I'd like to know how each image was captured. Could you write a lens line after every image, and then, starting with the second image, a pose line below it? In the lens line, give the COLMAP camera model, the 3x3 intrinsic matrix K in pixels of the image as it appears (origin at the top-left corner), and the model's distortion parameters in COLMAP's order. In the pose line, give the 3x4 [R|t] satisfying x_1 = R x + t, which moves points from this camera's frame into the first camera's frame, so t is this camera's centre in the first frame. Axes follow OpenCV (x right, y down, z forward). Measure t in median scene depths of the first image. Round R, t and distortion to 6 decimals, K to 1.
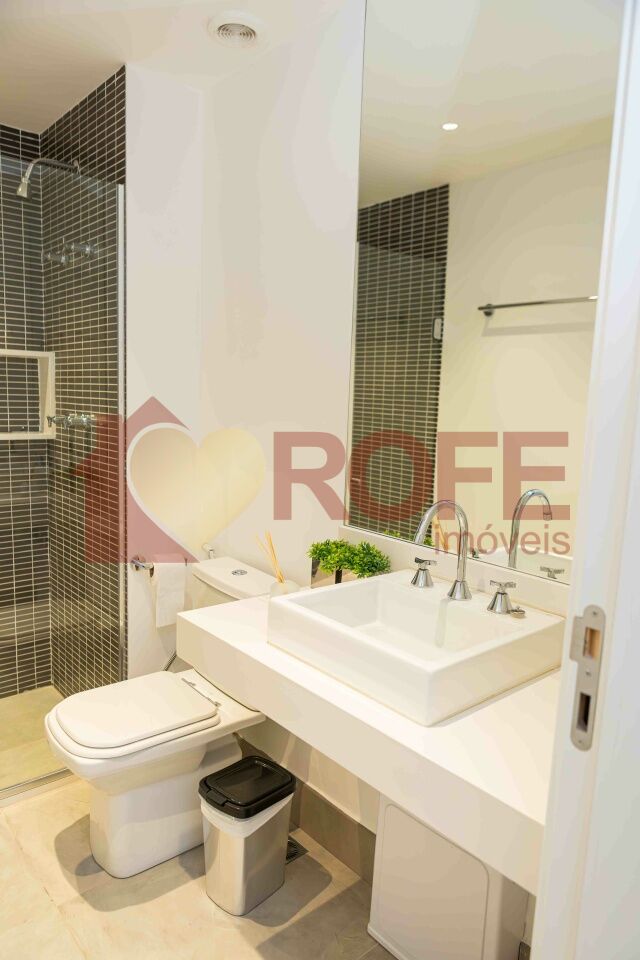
lens RADIAL K [[644.2, 0, 320.1], [0, 644.2, 486.2], [0, 0, 1]] dist [-0.007392, -0.002885]
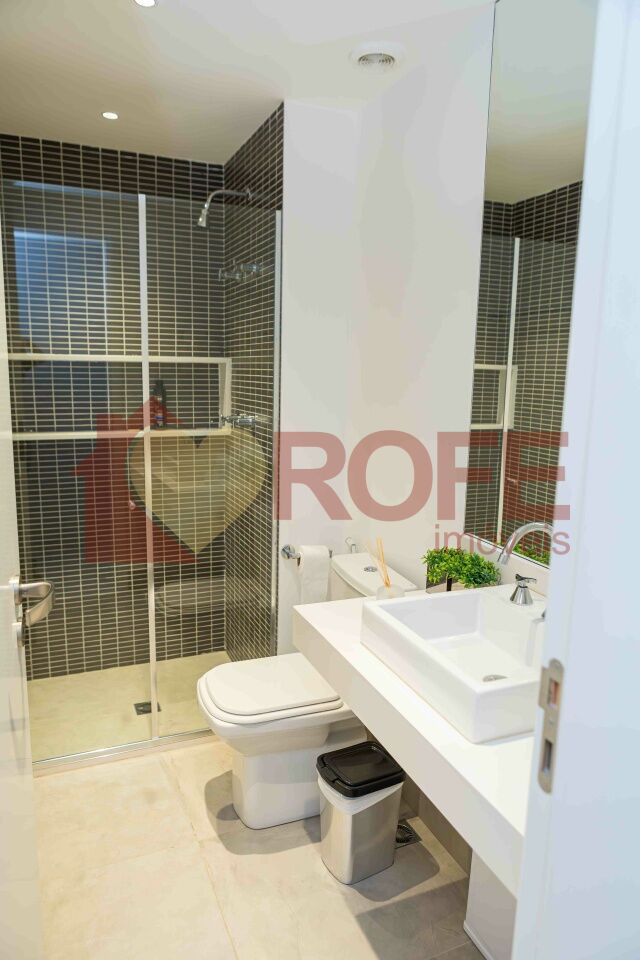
lens RADIAL K [[647.6, 0, 320.0], [0, 647.6, 480.0], [0, 0, 1]] dist [-0.027479, 0.018970]
pose [[0.949226, 0.038363, -0.312247, 0.121890], [-0.031634, 0.999146, 0.026590, -0.038696], [0.313001, -0.015362, 0.949629, -0.036237]]
